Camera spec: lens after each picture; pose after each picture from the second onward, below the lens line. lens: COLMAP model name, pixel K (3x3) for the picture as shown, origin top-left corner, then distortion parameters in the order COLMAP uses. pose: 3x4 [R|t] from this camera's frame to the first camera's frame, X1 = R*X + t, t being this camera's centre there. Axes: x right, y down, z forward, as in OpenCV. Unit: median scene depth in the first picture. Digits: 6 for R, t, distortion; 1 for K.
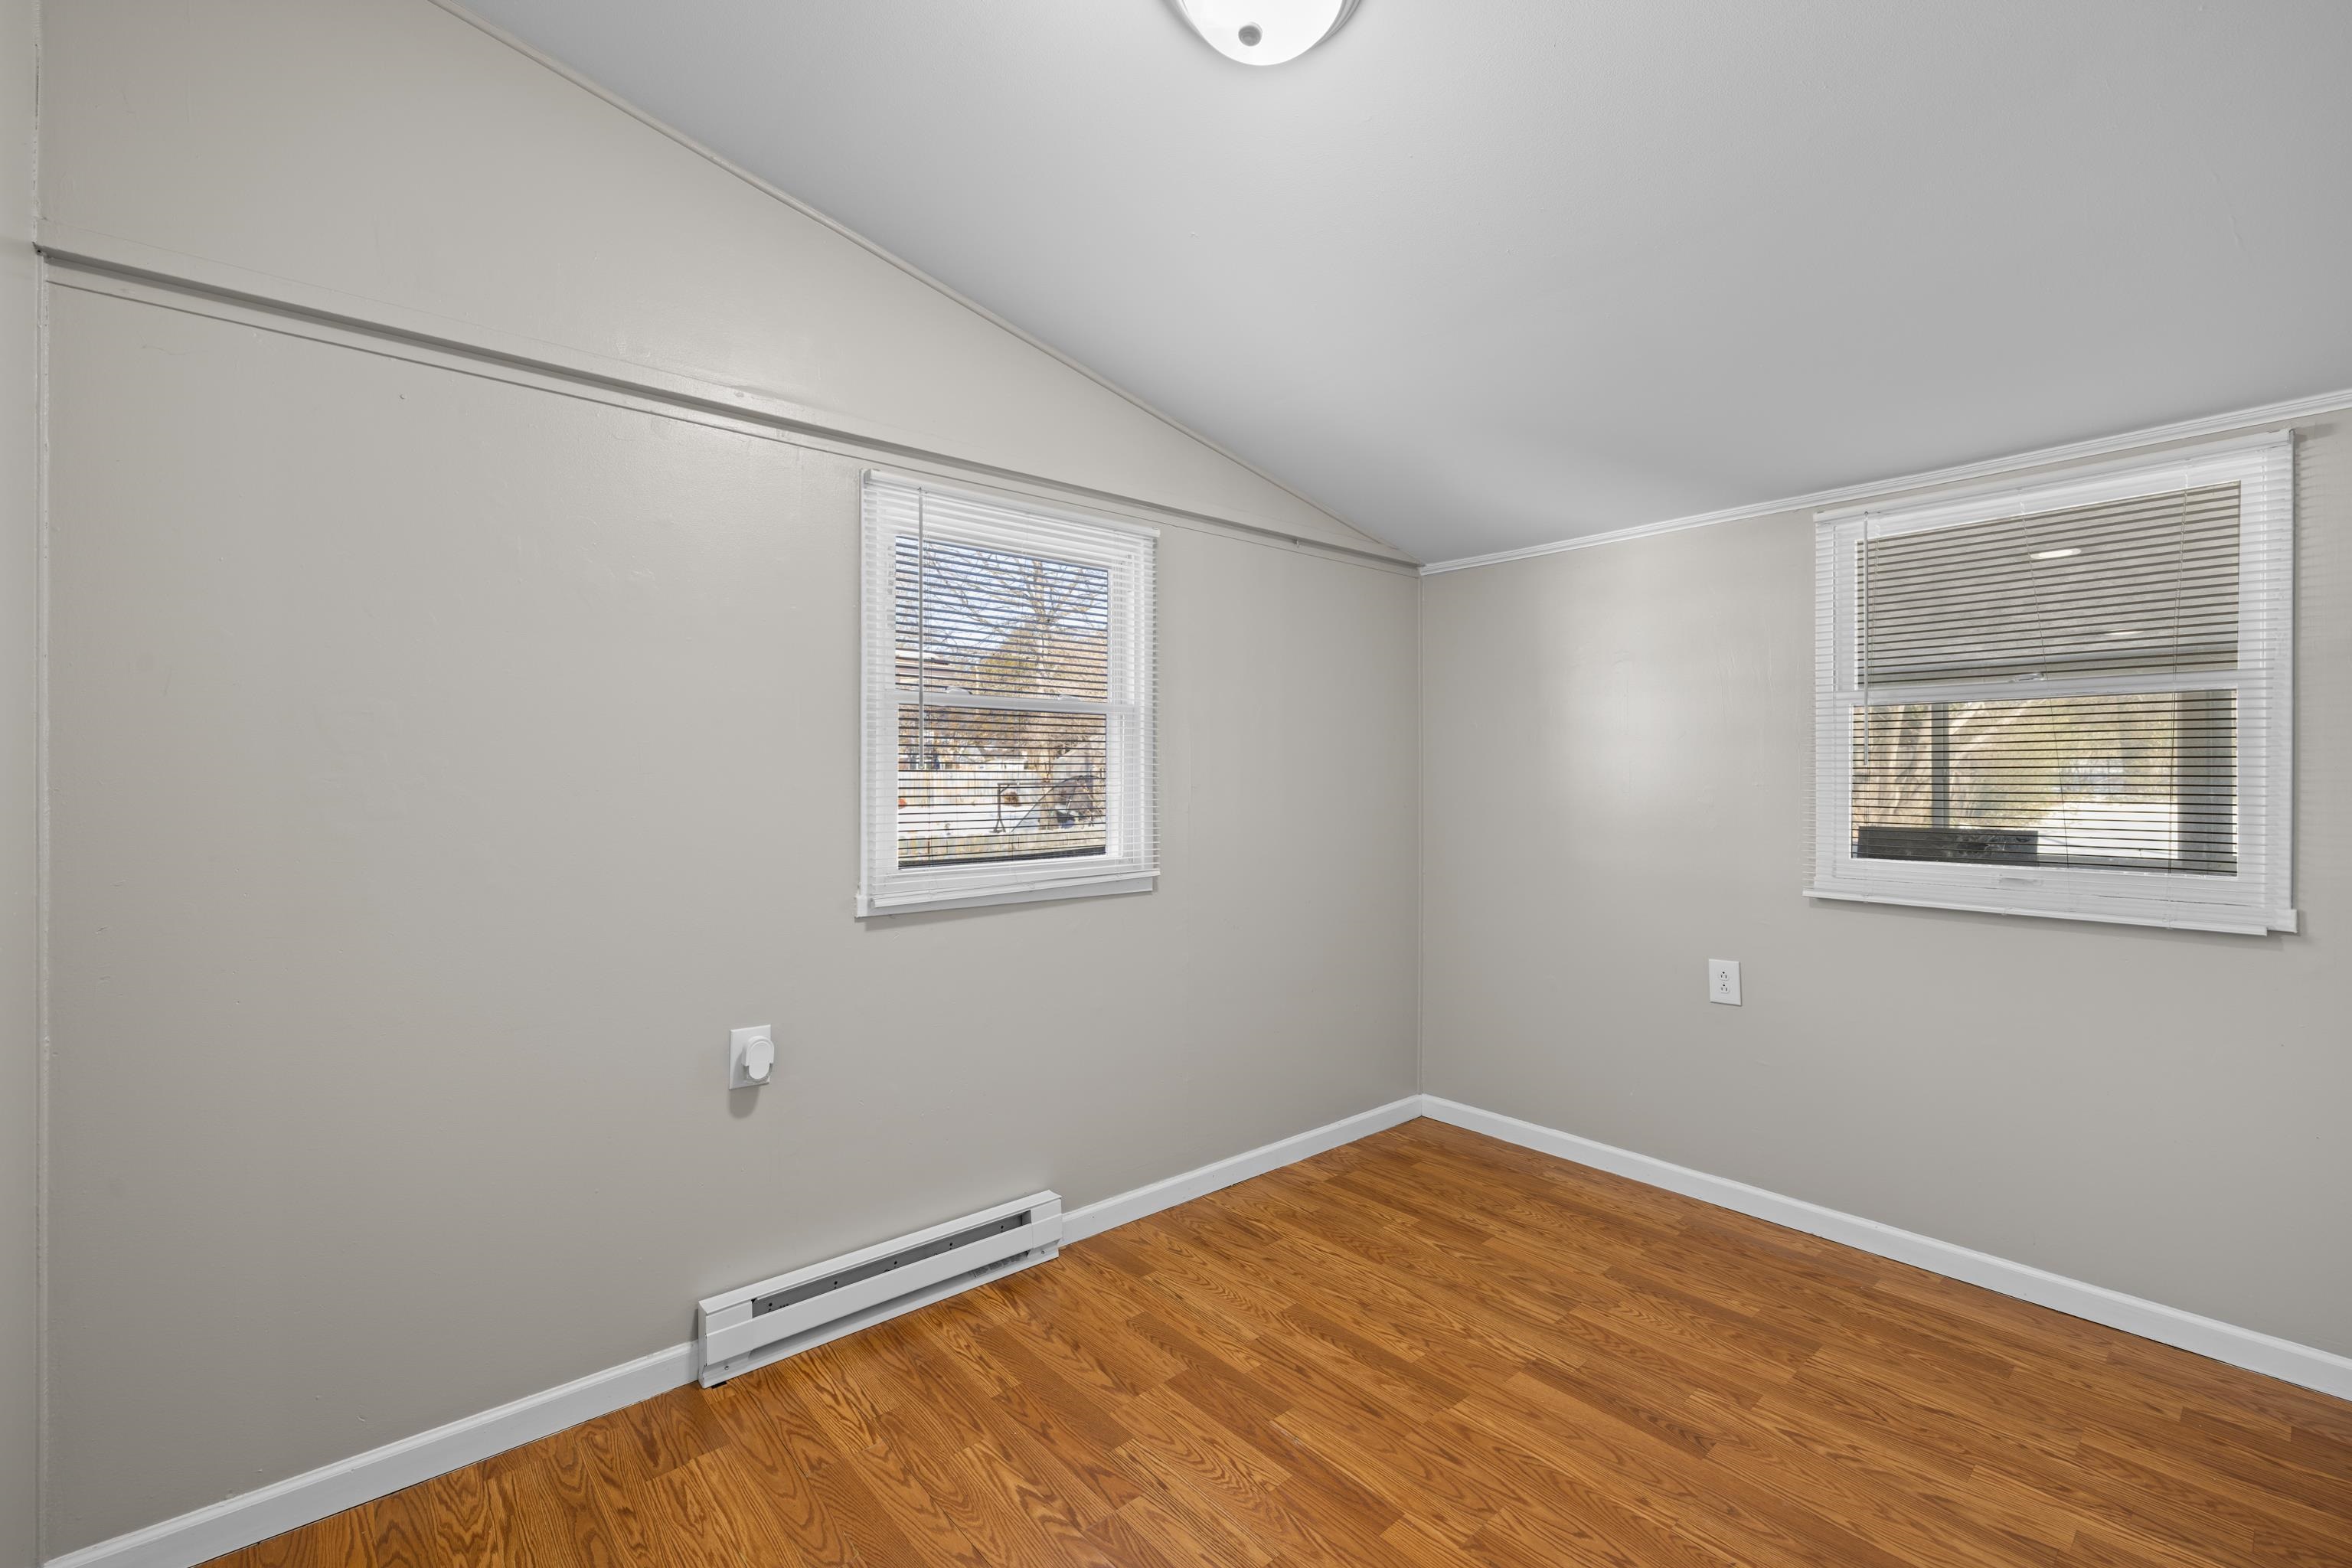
lens RADIAL K [[989.3, 0, 1178.1], [0, 989.3, 779.0], [0, 0, 1]] dist [0.003422, 0.000878]
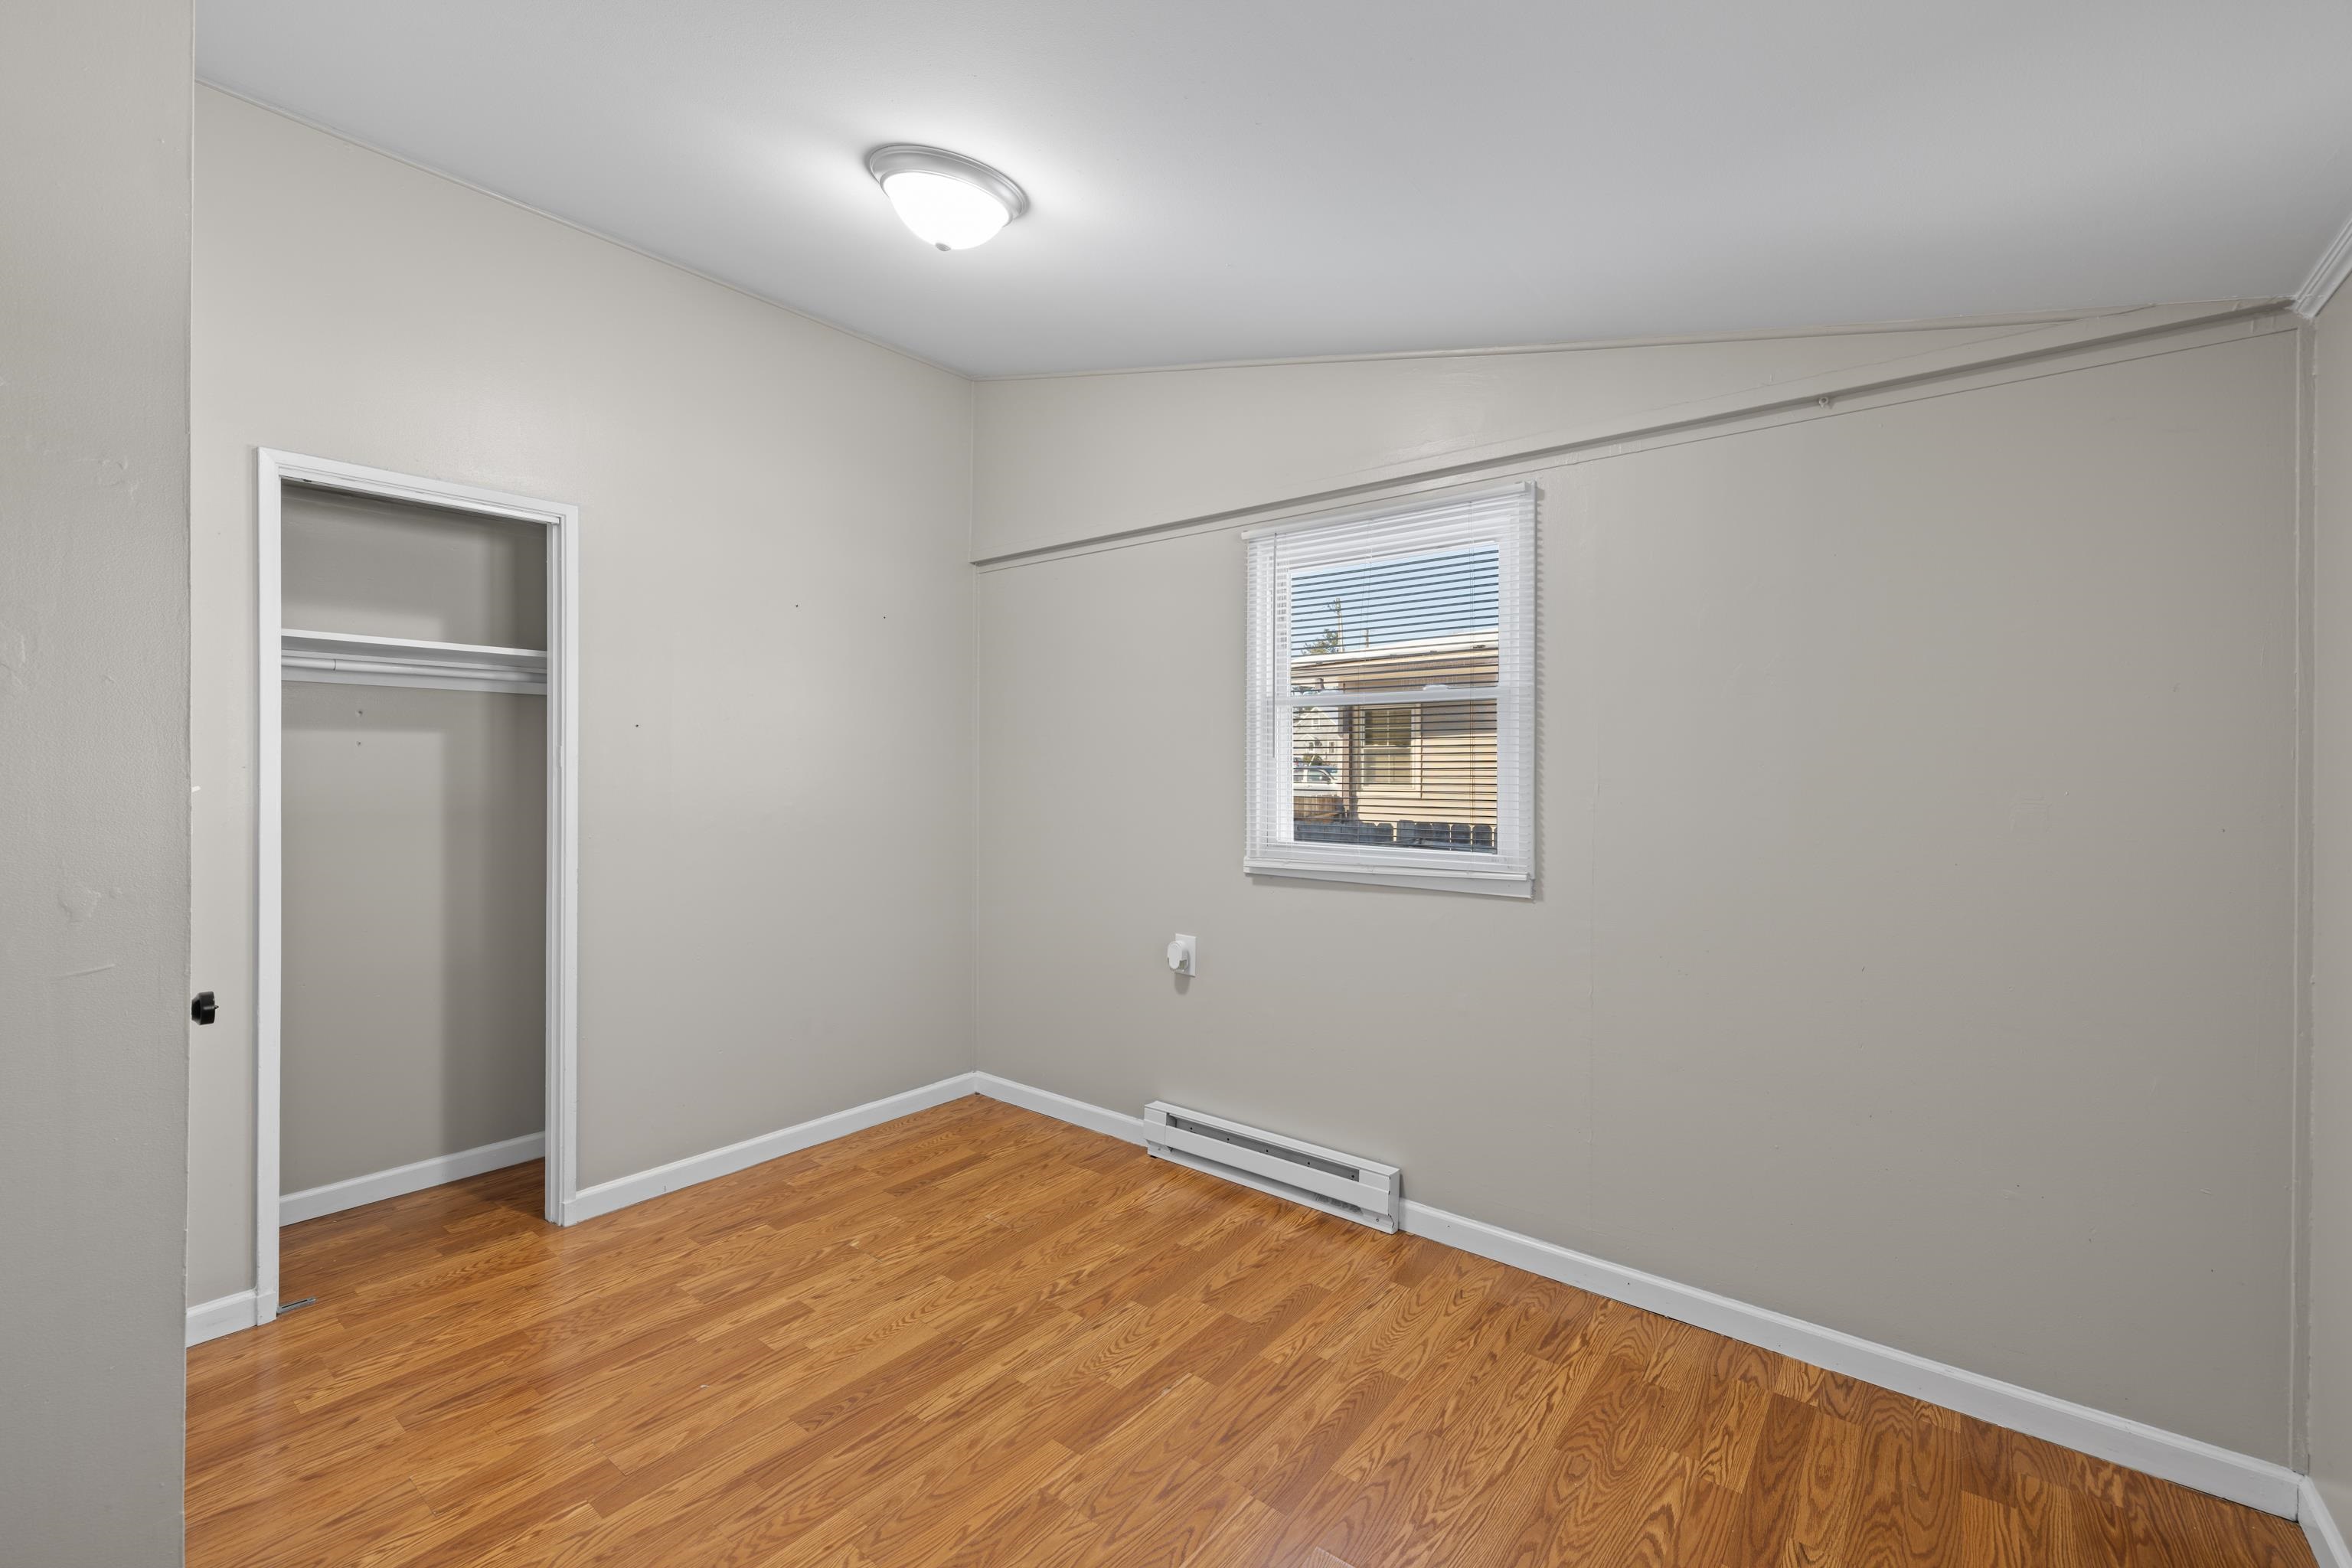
lens RADIAL K [[989.3, 0, 1178.6], [0, 989.3, 773.7], [0, 0, 1]] dist [0.003422, 0.000878]
pose [[0.186765, 0.003271, -0.982399, 0.952654], [-0.008354, 0.999964, 0.001742, 0.005923], [0.982369, 0.007882, 0.186785, 0.664198]]
